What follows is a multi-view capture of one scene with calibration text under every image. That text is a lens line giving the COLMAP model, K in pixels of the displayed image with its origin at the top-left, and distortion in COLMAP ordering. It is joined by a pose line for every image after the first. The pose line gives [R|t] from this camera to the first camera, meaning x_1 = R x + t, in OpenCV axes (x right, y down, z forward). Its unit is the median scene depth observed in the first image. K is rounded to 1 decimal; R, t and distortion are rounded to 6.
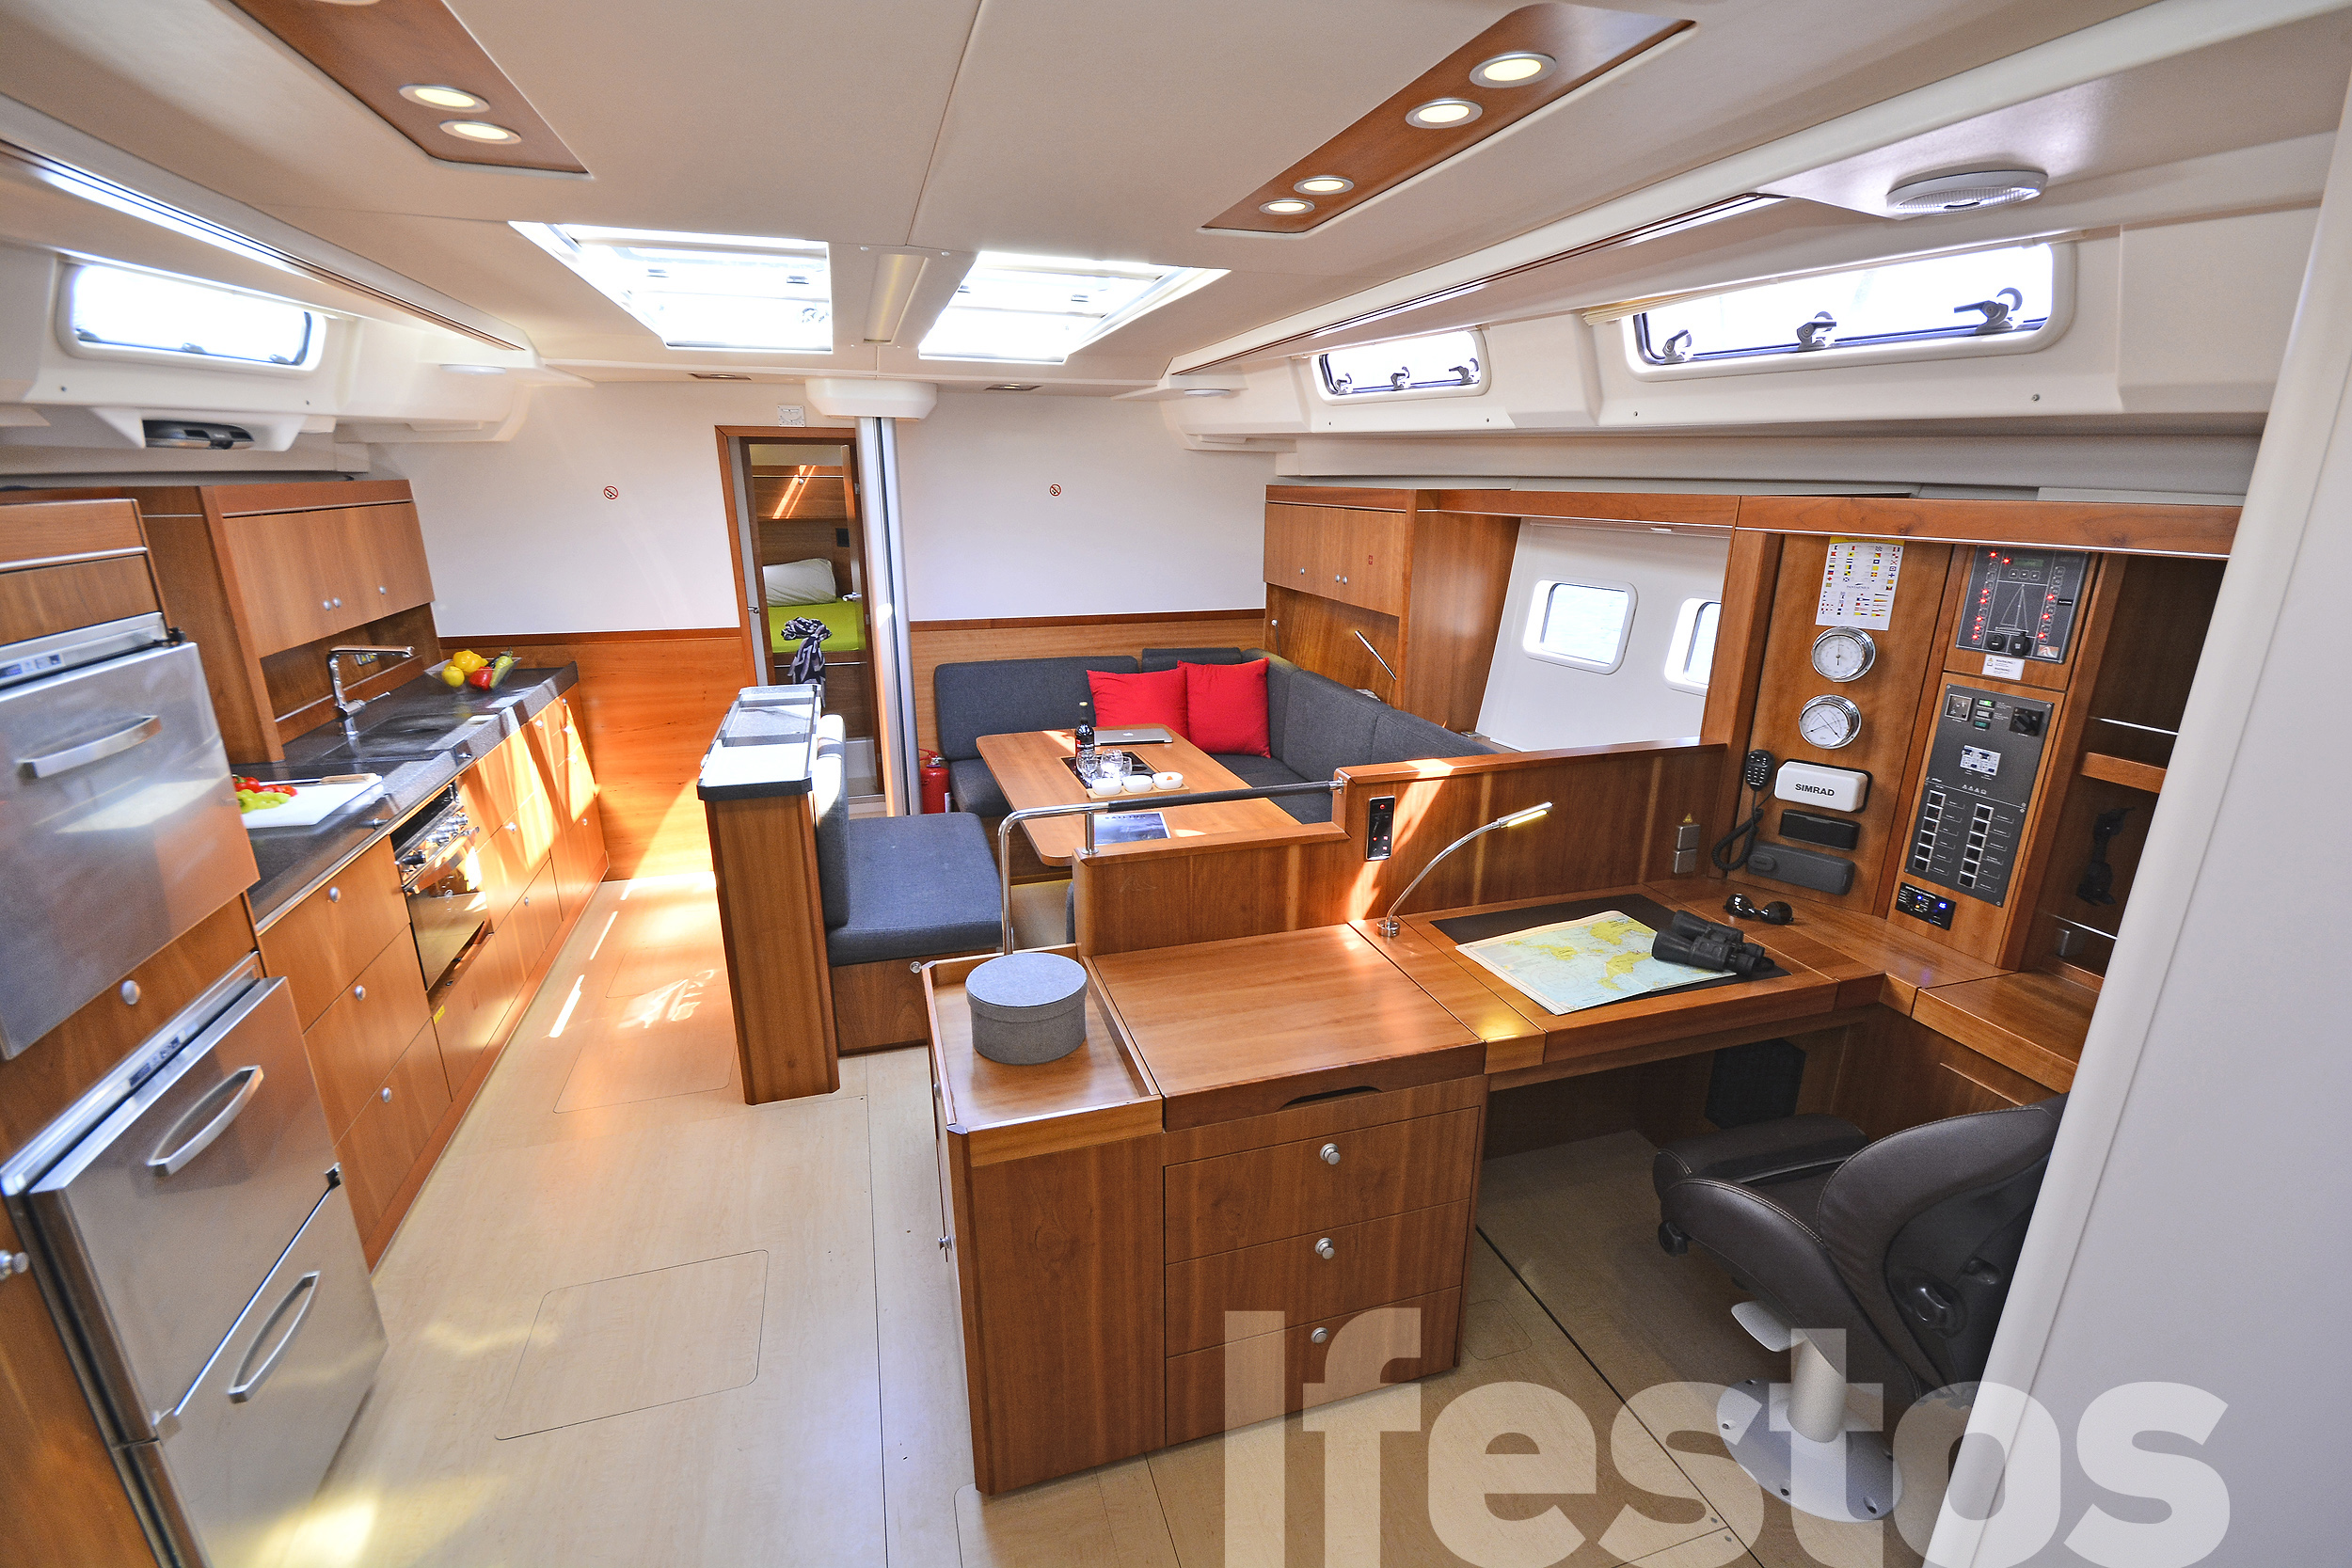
lens RADIAL K [[1034.0, 0, 1182.7], [0, 1034.0, 805.7], [0, 0, 1]] dist [0.006735, -0.008741]
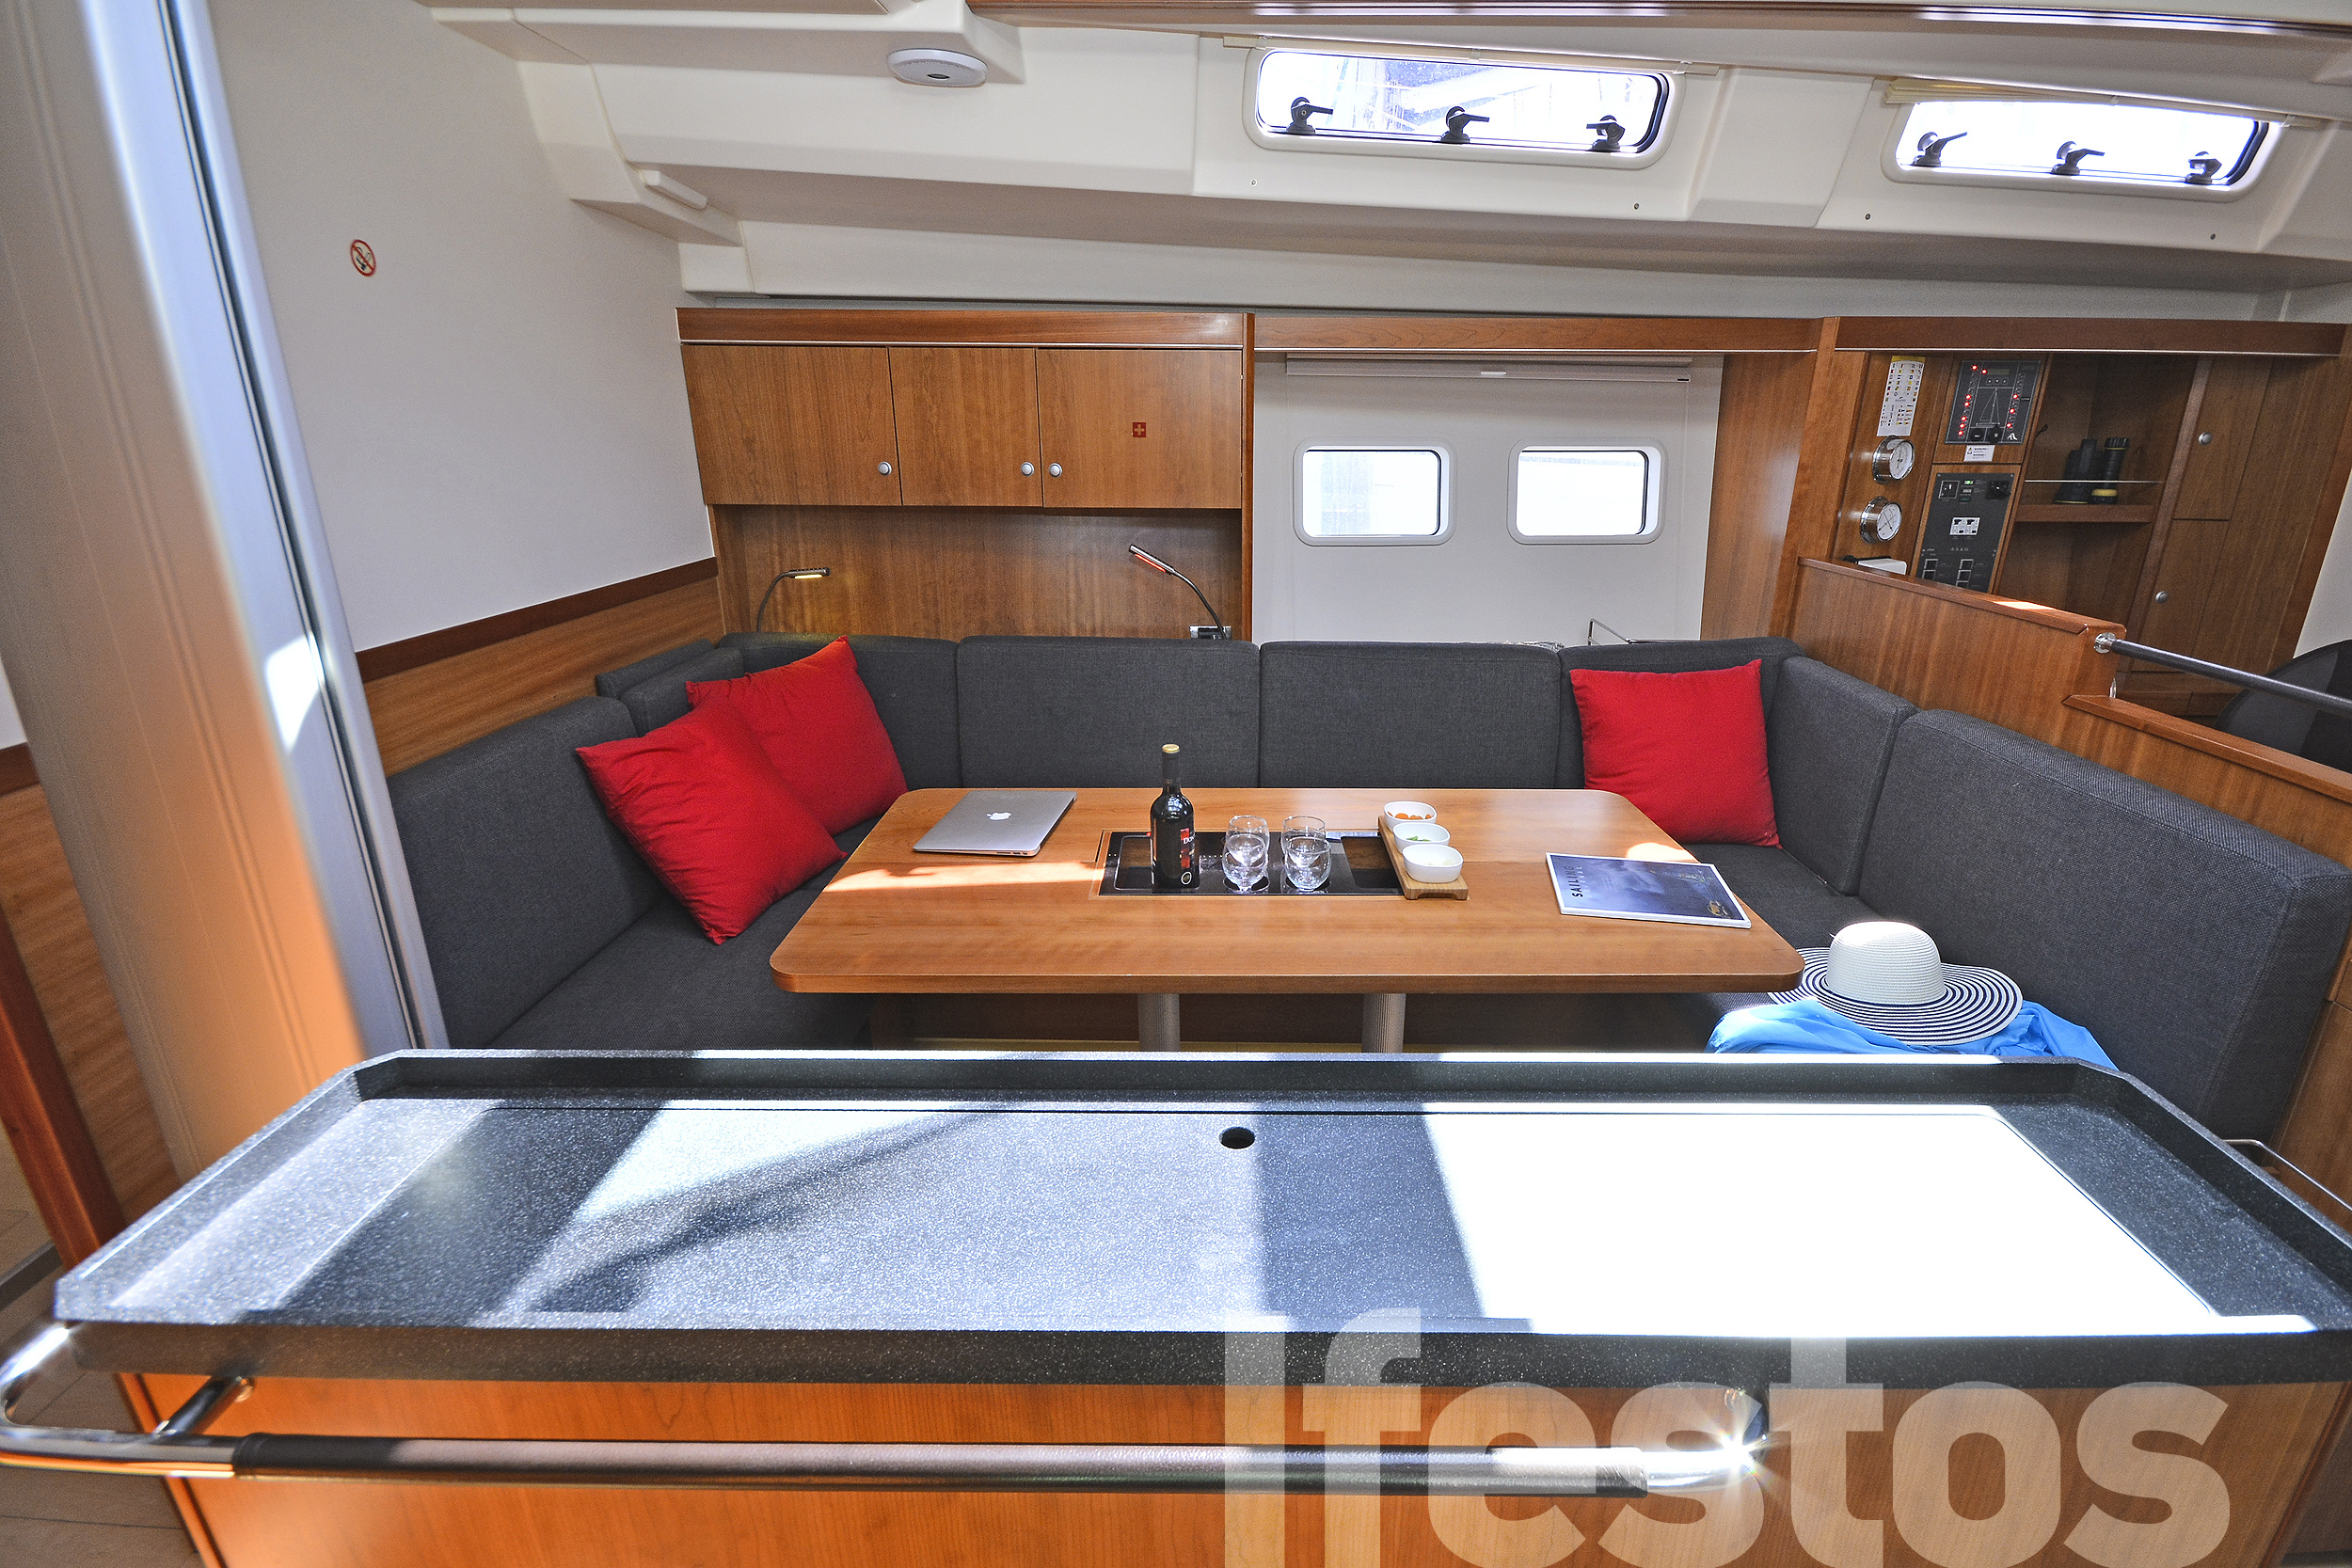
lens RADIAL K [[1103.7, 0, 1199.2], [0, 1103.7, 806.4], [0, 0, 1]] dist [0.003572, -0.005332]
pose [[0.297180, -0.316016, 0.901009, -0.723851], [0.284966, 0.929990, 0.232190, -0.249116], [-0.911306, 0.187755, 0.366428, 1.121287]]
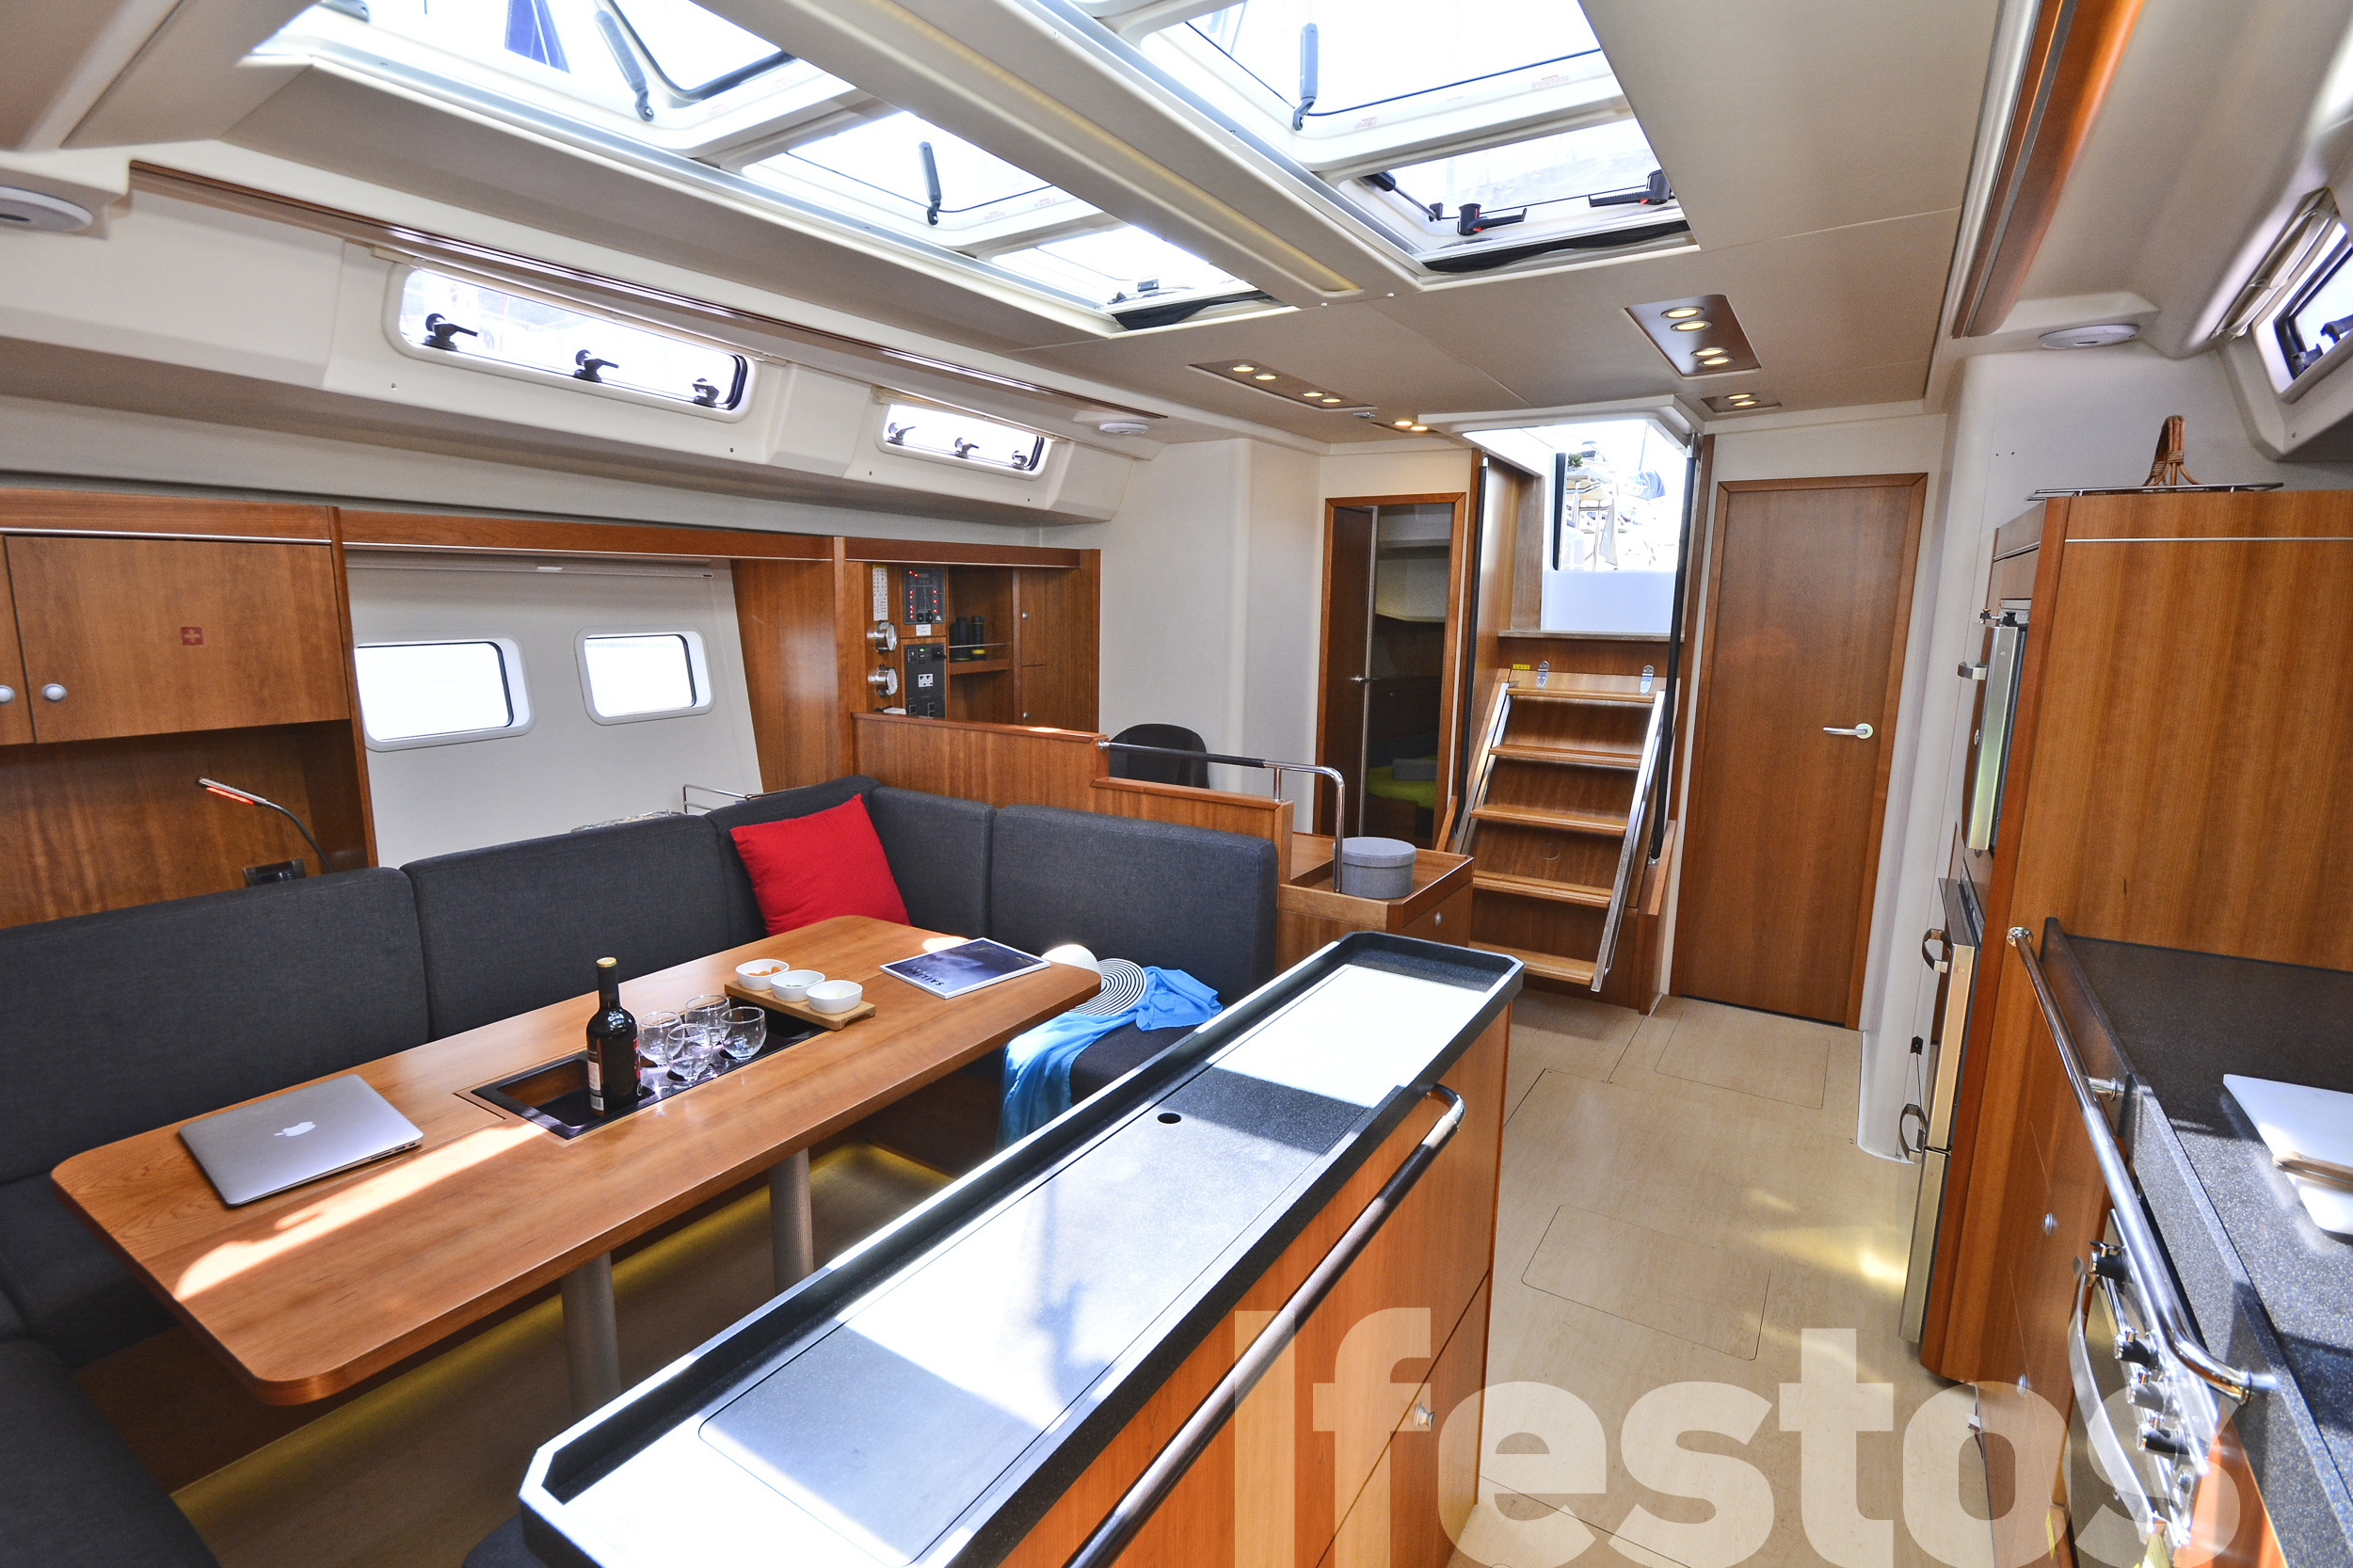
lens RADIAL K [[1104.3, 0, 1172.0], [0, 1104.3, 772.2], [0, 0, 1]] dist [0.003572, -0.005332]
pose [[-0.652167, -0.130819, 0.746702, -0.800068], [0.219535, 0.910198, 0.351204, -0.384148], [-0.725591, 0.392971, -0.564881, 1.447622]]
